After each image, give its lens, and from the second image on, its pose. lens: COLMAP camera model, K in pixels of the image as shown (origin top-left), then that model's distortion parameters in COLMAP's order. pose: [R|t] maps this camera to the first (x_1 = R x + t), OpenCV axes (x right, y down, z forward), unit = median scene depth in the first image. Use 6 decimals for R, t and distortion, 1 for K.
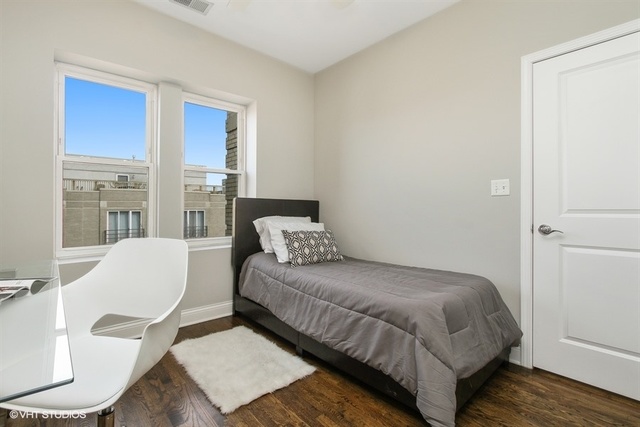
lens RADIAL K [[305.2, 0, 310.4], [0, 305.2, 211.7], [0, 0, 1]] dist [-0.015086, -0.000031]
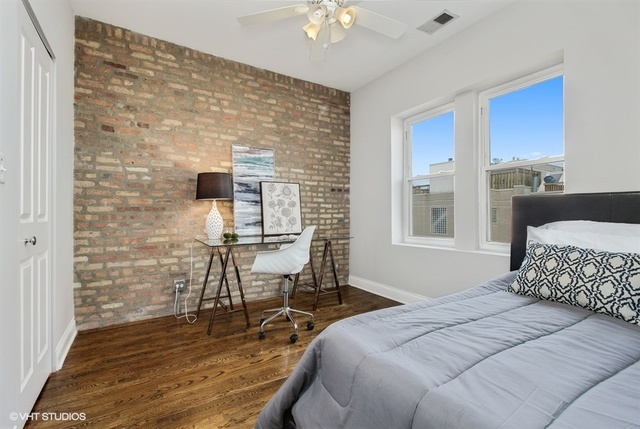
lens RADIAL K [[305.2, 0, 310.4], [0, 305.2, 212.7], [0, 0, 1]] dist [-0.015086, -0.000031]
pose [[-0.169787, -0.000495, -0.985481, 0.644570], [-0.003310, 0.999995, 0.000068, -0.000600], [0.985475, 0.003274, -0.169788, 0.608936]]
